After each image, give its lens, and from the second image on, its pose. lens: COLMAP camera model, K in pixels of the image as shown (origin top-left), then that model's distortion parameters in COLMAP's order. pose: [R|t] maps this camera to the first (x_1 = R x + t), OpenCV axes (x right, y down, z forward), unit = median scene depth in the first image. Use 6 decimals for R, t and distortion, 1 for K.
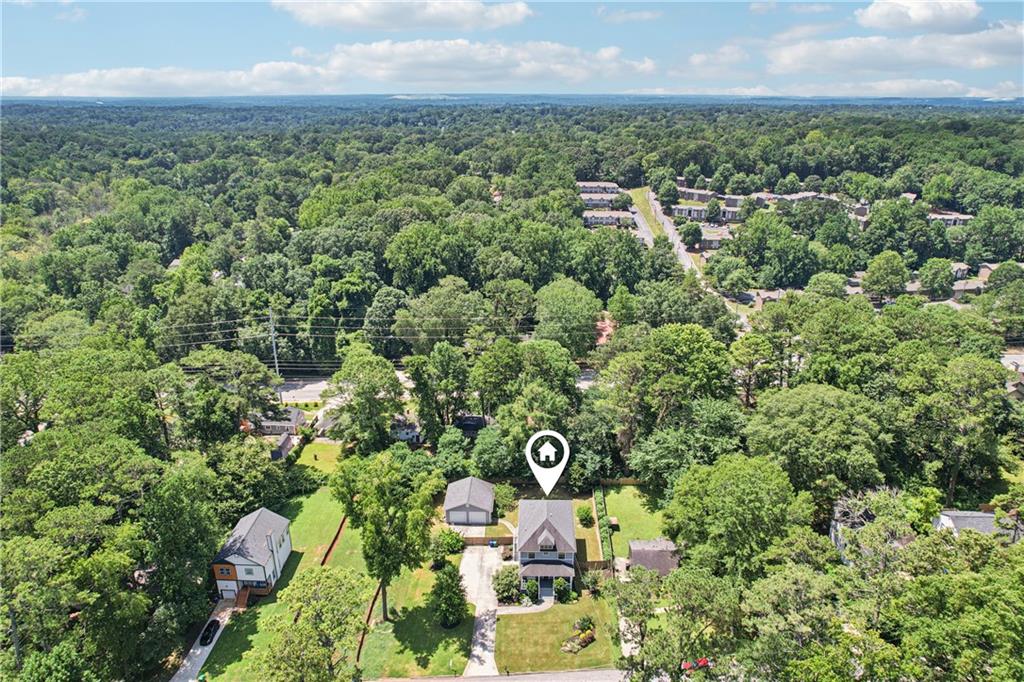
lens RADIAL K [[644.8, 0, 512.0], [0, 644.8, 341.0], [0, 0, 1]] dist [-0.059605, 0.051656]
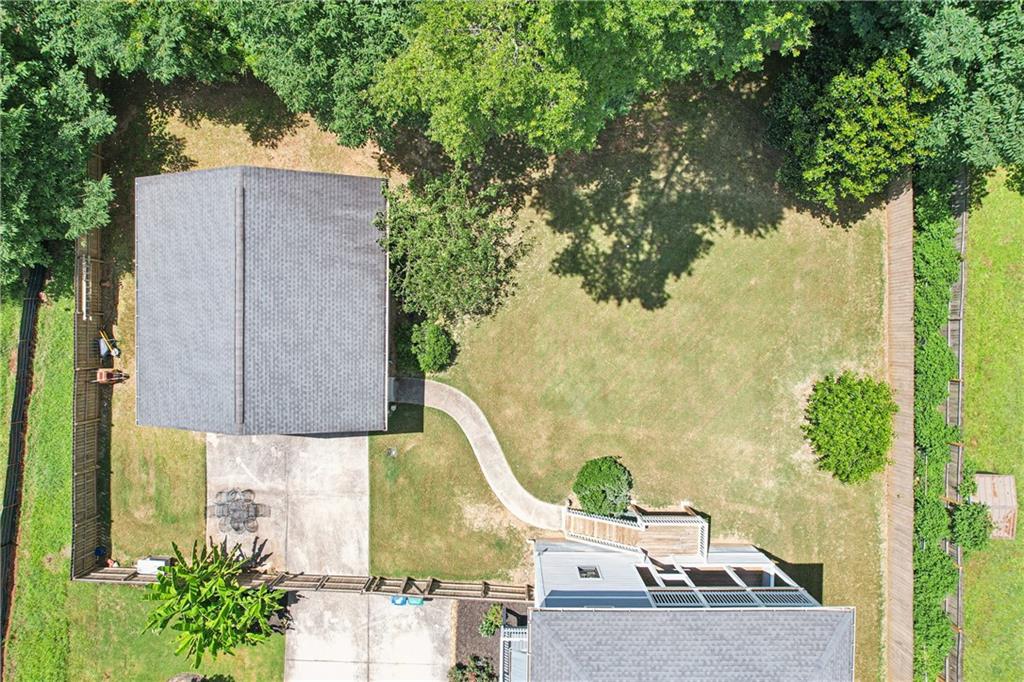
lens RADIAL K [[695.6, 0, 512.0], [0, 695.6, 341.0], [0, 0, 1]] dist [0.035315, -0.002301]
pose [[0.999387, -0.025749, -0.023741, 0.014858], [0.030684, 0.316921, 0.947955, 0.054489], [-0.016885, -0.948102, 0.317517, 1.011363]]
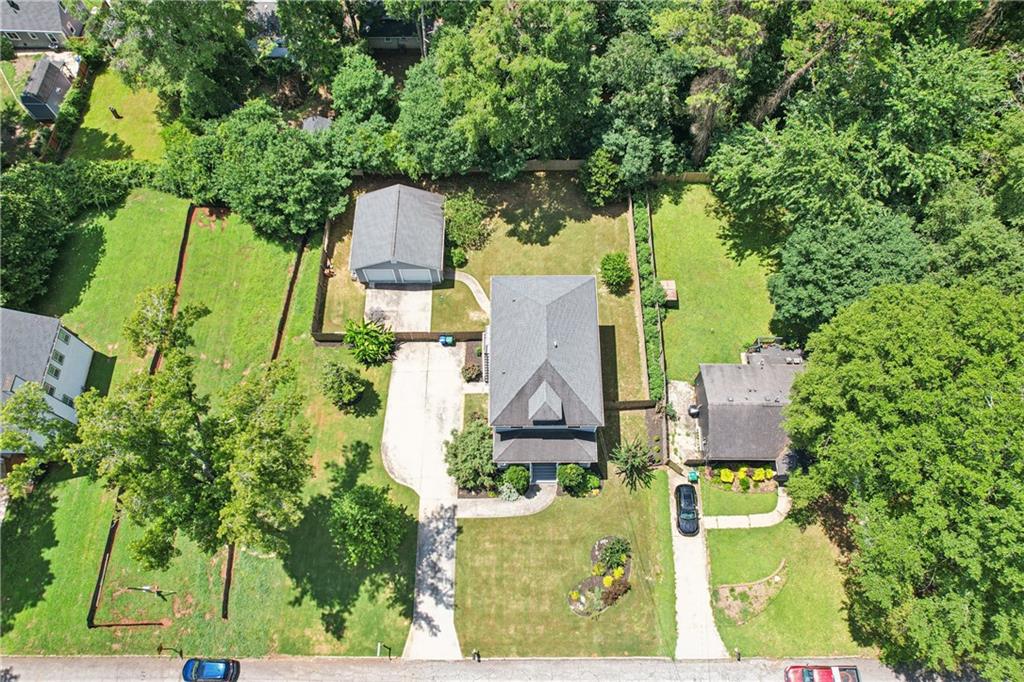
lens RADIAL K [[644.8, 0, 512.0], [0, 644.8, 341.0], [0, 0, 1]] dist [-0.059605, 0.051656]
pose [[0.999459, -0.032078, 0.007229, 0.022630], [0.017215, 0.697736, 0.716148, -0.078279], [-0.028017, -0.715636, 0.697911, 0.618716]]
